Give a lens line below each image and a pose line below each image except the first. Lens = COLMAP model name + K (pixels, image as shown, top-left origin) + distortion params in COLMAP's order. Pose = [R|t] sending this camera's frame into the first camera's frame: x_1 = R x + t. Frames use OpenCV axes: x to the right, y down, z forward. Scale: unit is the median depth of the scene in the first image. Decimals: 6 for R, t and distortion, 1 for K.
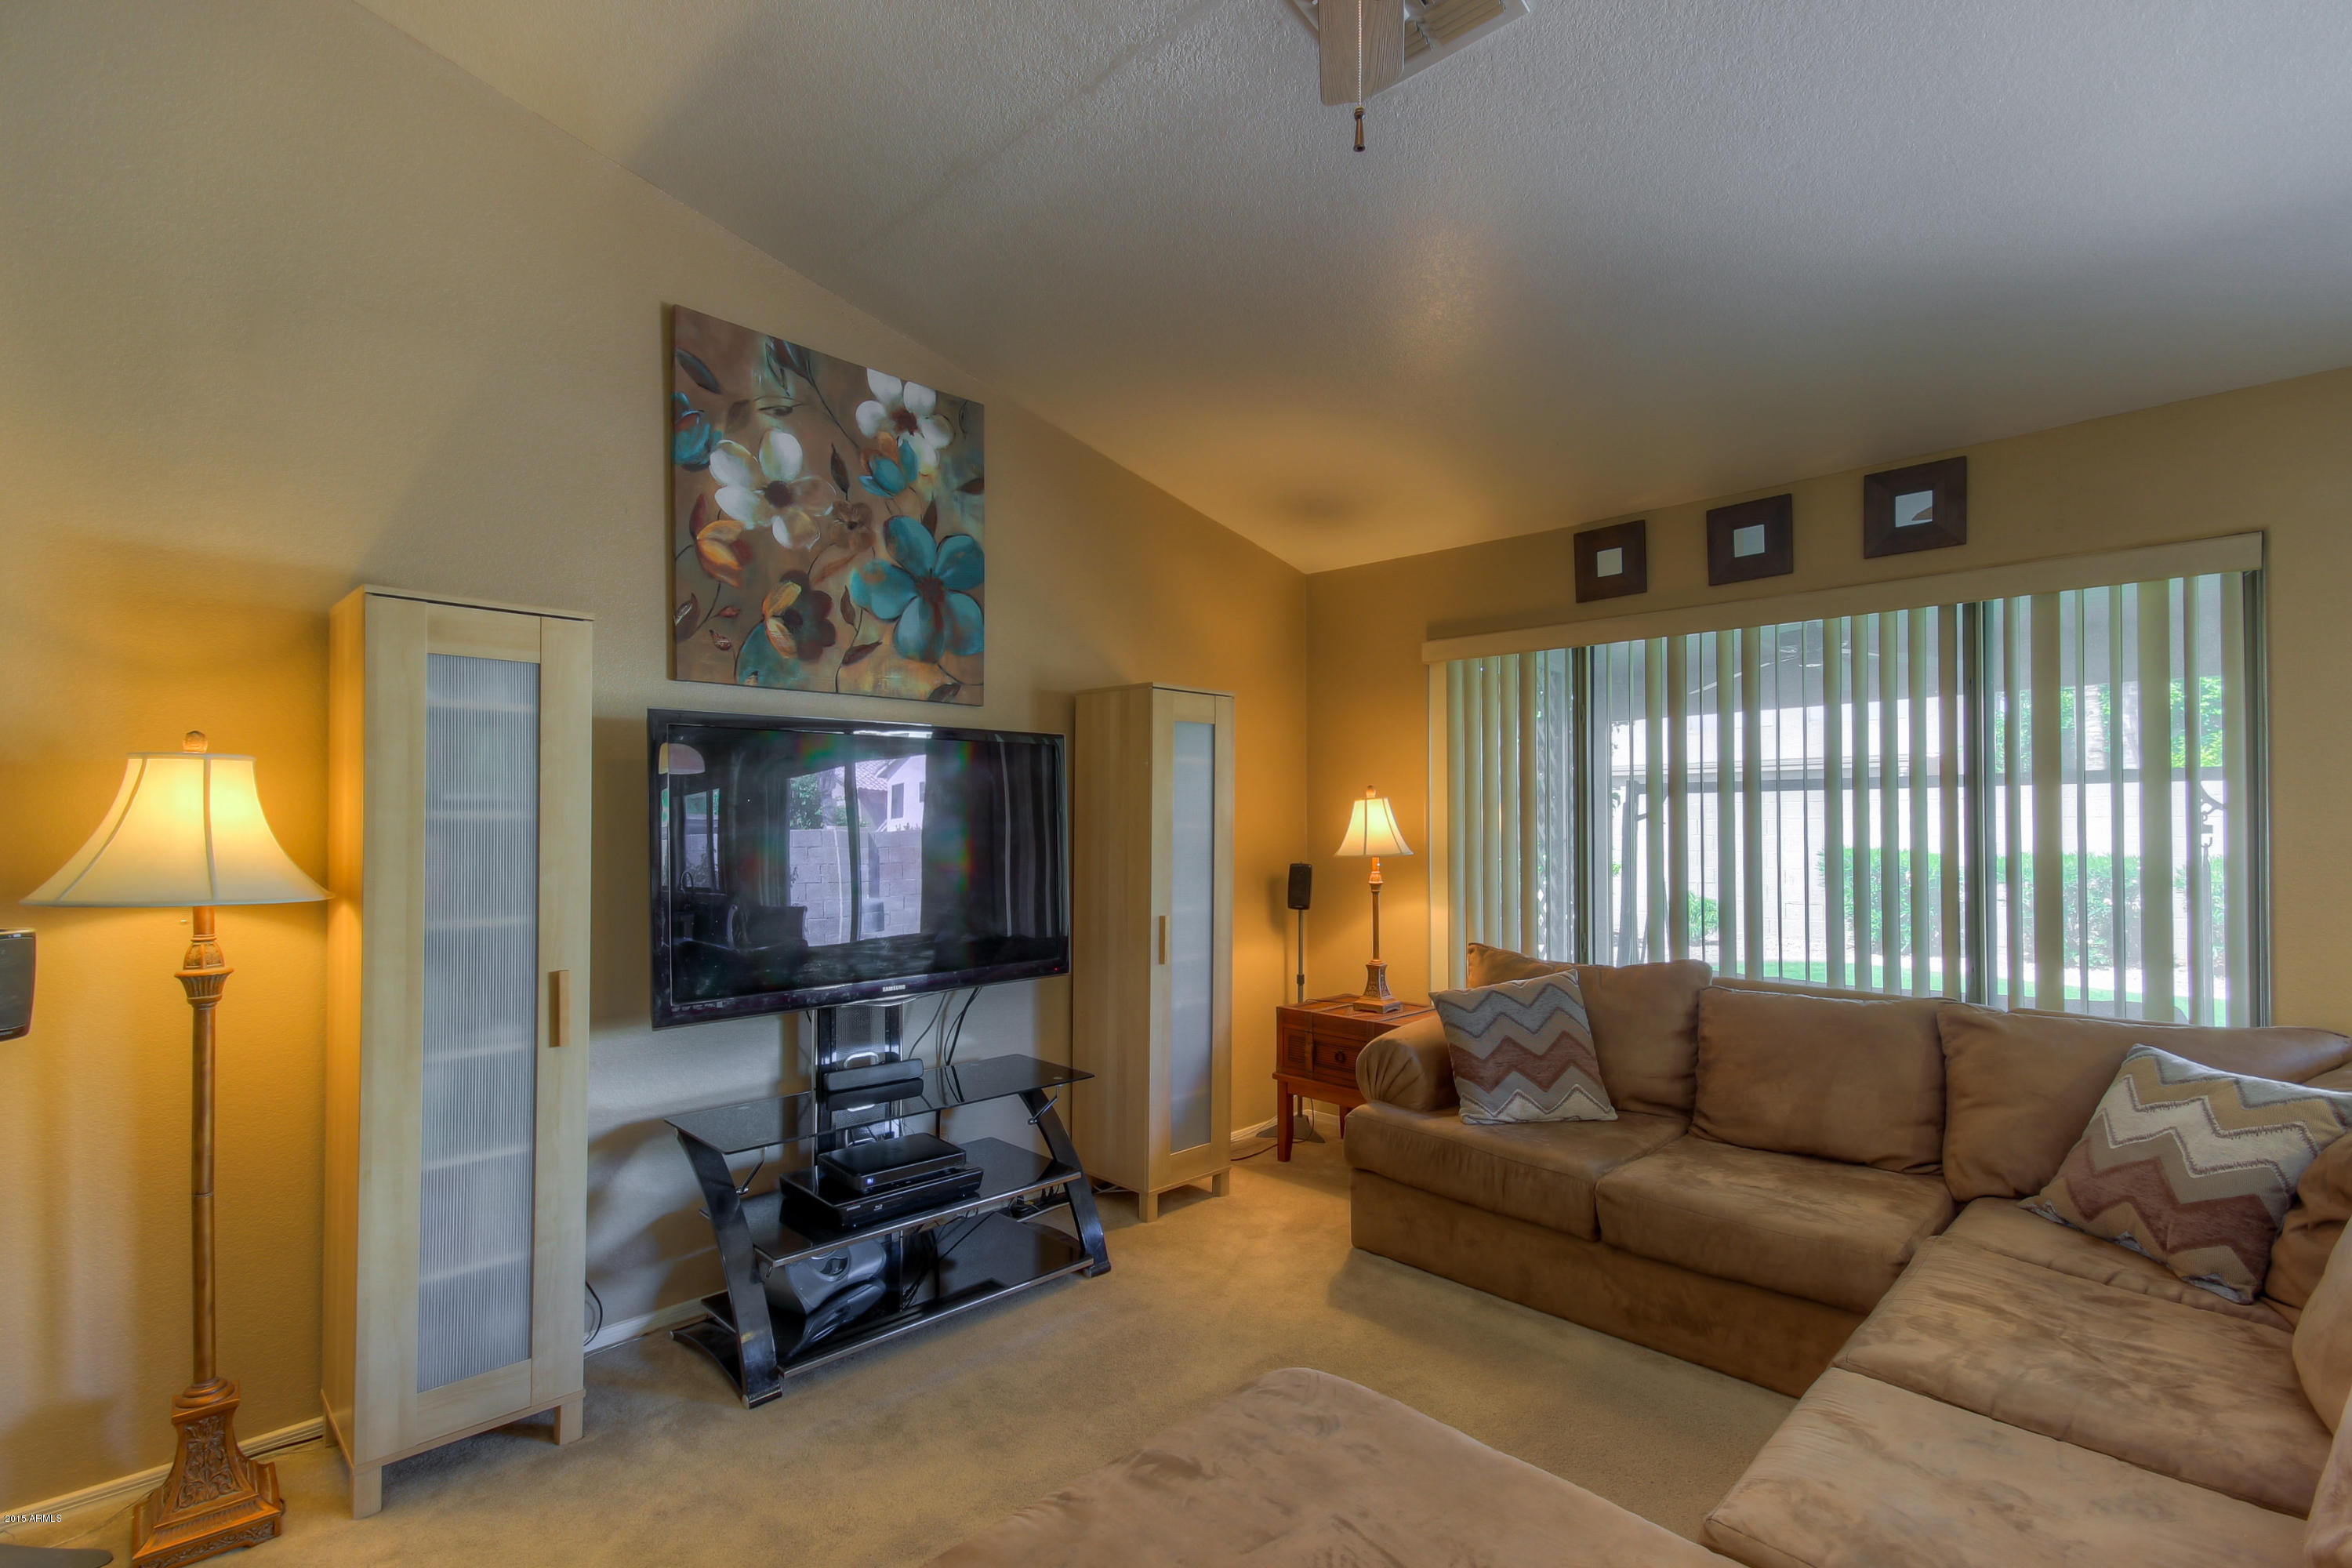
lens RADIAL K [[1087.8, 0, 1171.5], [0, 1087.8, 816.2], [0, 0, 1]] dist [0.014846, -0.000925]
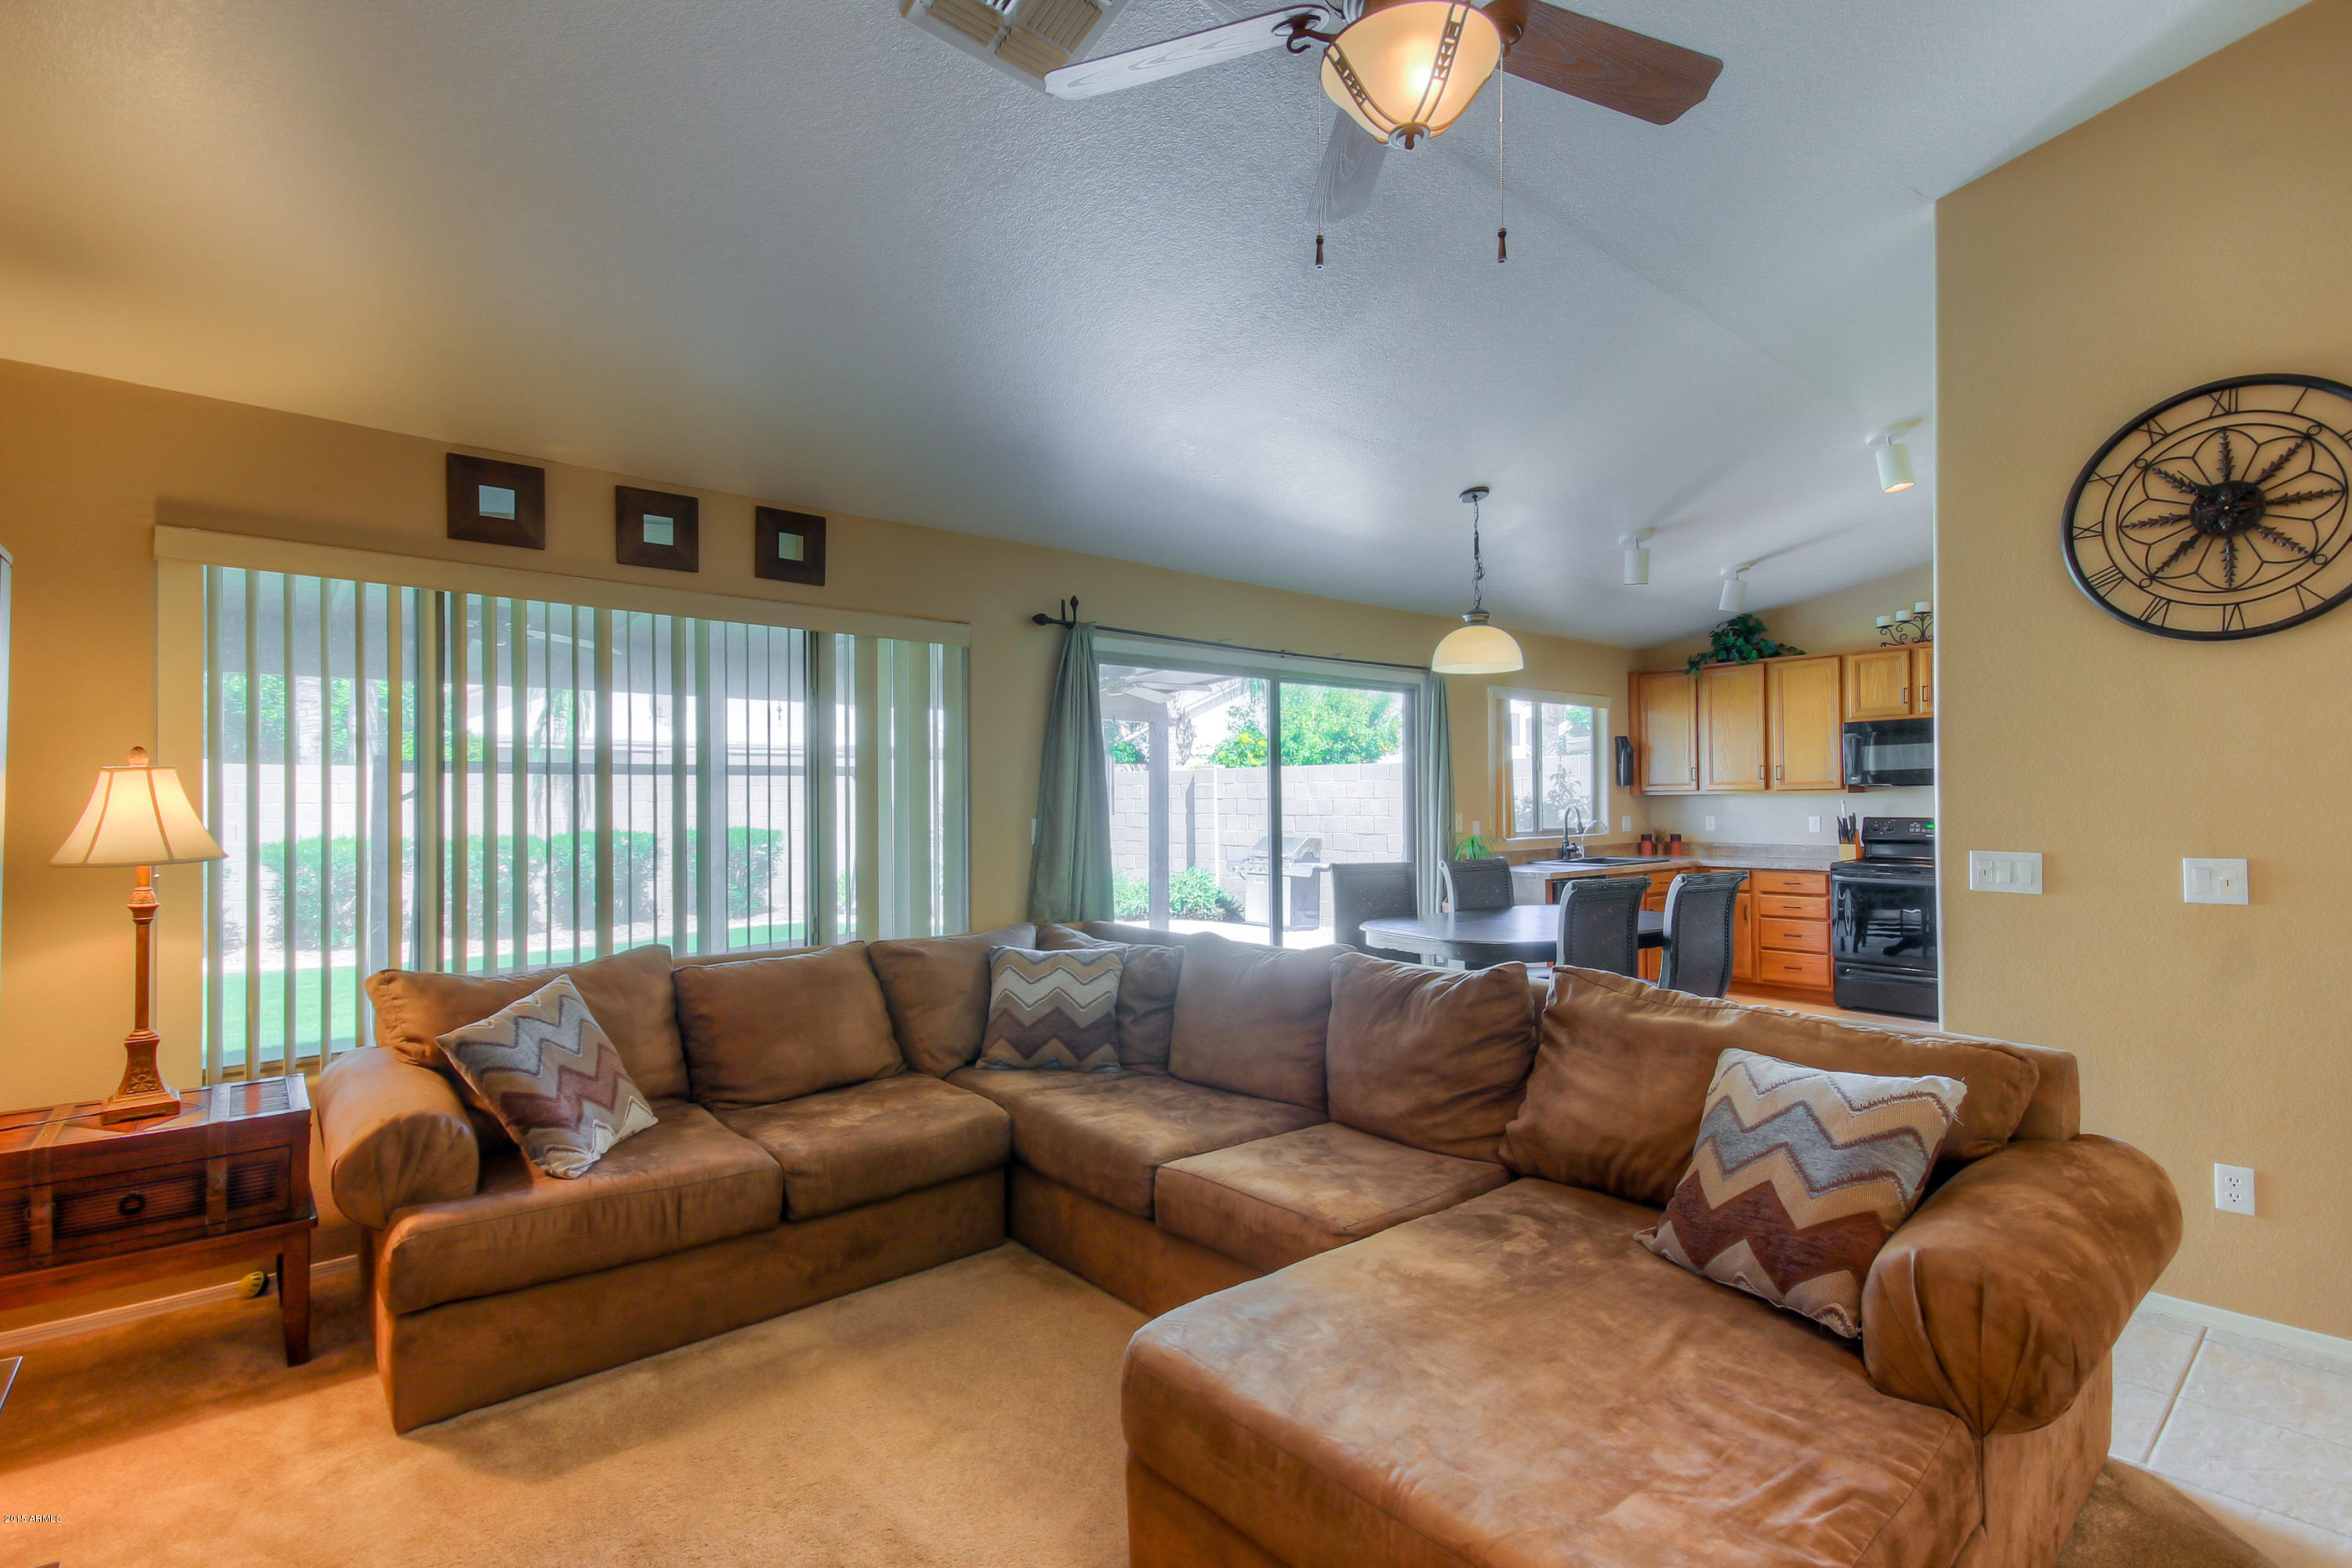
lens RADIAL K [[1087.8, 0, 1174.3], [0, 1087.8, 785.4], [0, 0, 1]] dist [0.014846, -0.000925]
pose [[0.083707, 0.017174, 0.996342, -0.491988], [0.000143, 0.999851, -0.017247, 0.005919], [-0.996490, 0.001586, 0.083692, 0.477684]]
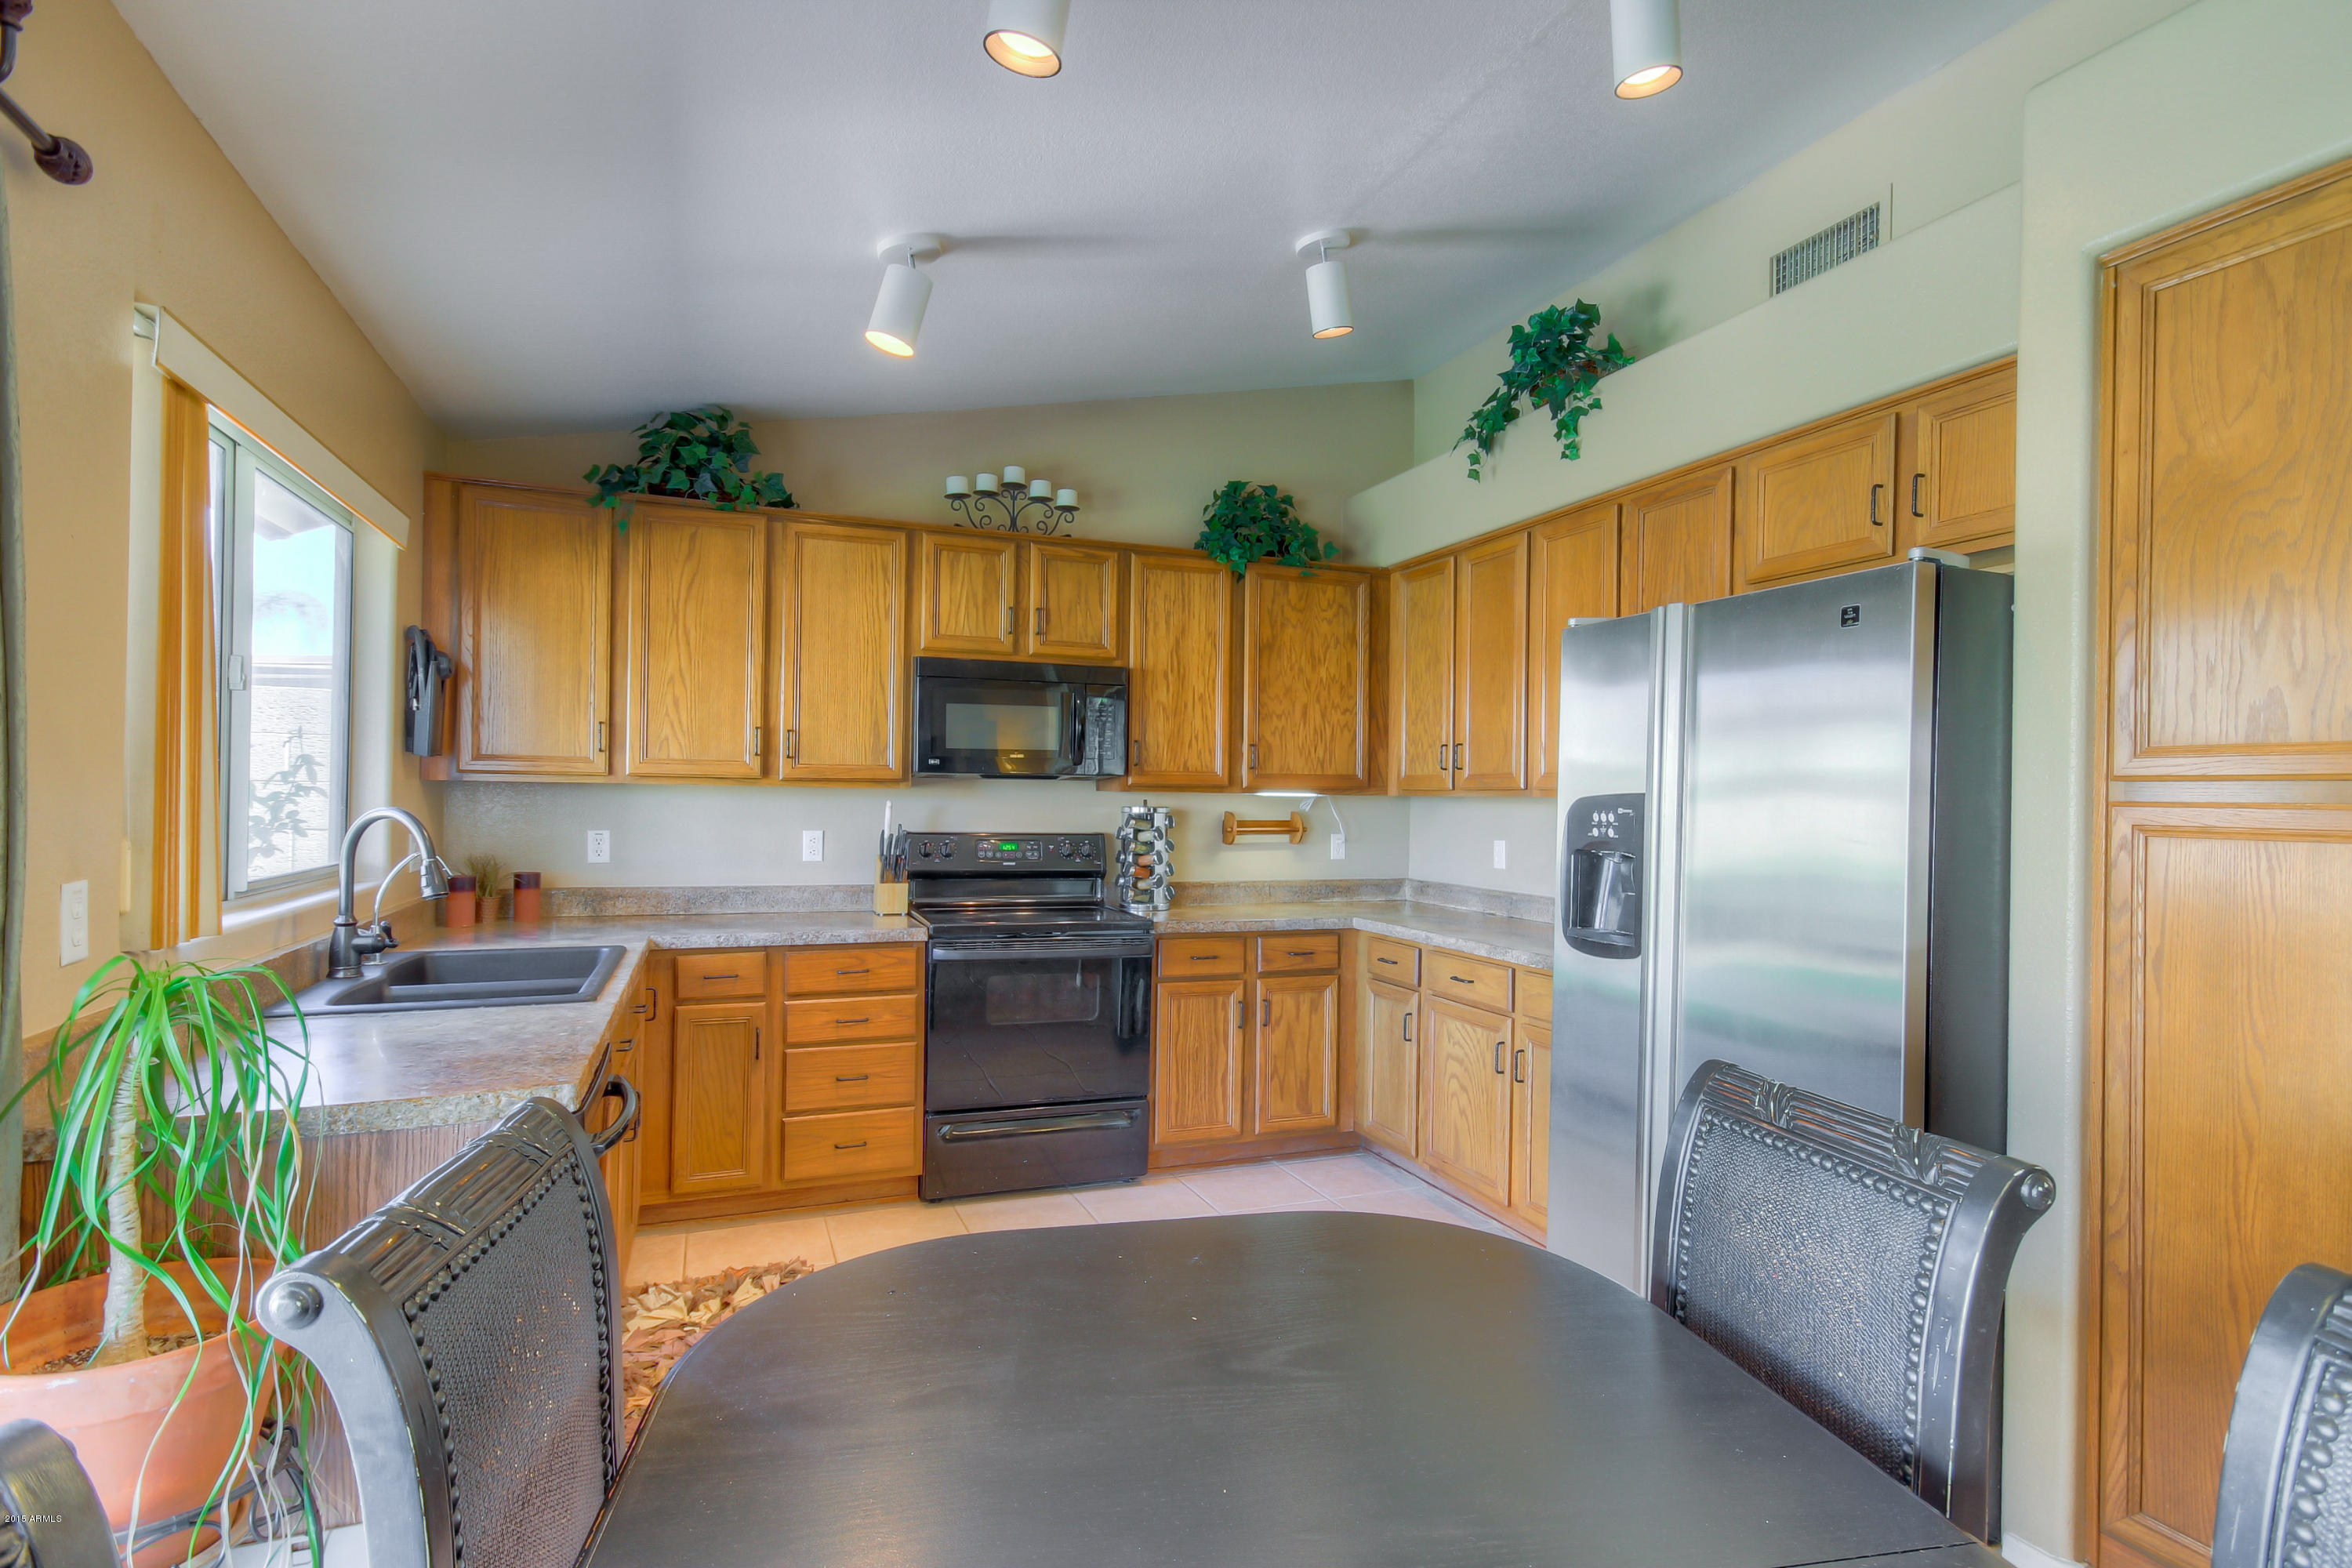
lens RADIAL K [[1167.7, 0, 1181.2], [0, 1167.7, 788.7], [0, 0, 1]] dist [0.013376, -0.000490]
pose [[-0.918446, -0.008046, 0.395465, 0.973773], [-0.015139, 0.999776, -0.014819, -0.001017], [-0.395257, -0.019597, -0.918362, 0.361161]]
